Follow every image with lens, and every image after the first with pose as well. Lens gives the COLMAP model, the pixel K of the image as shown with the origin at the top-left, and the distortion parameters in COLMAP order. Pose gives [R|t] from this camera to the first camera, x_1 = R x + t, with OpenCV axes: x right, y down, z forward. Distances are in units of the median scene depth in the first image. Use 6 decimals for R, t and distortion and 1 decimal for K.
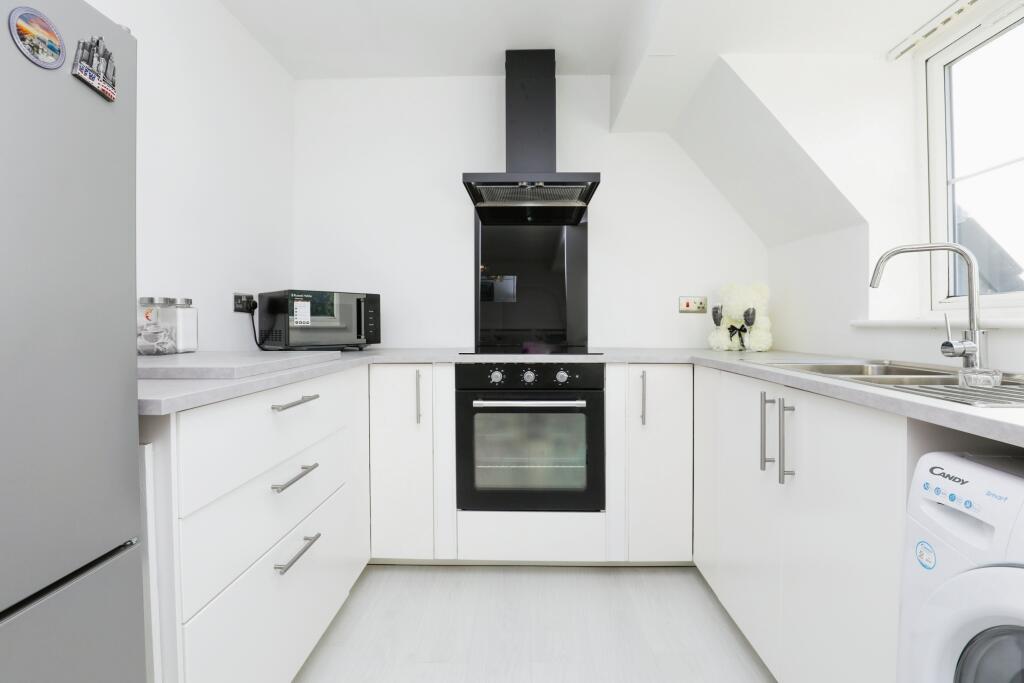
lens RADIAL K [[474.6, 0, 513.4], [0, 474.6, 319.2], [0, 0, 1]] dist [-0.032443, 0.005457]
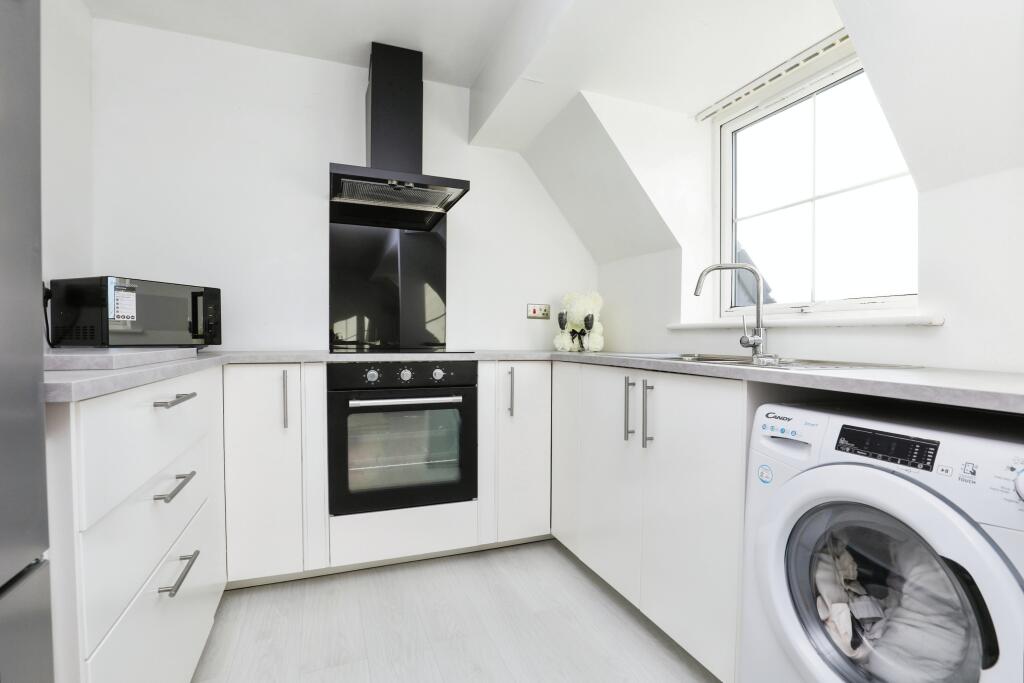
lens RADIAL K [[474.2, 0, 512.0], [0, 474.2, 341.5], [0, 0, 1]] dist [-0.031362, 0.005976]
pose [[0.924547, 0.004319, 0.381044, -0.142393], [-0.011393, 0.999802, 0.016313, 0.031564], [-0.380898, -0.019423, 0.924413, -0.013848]]
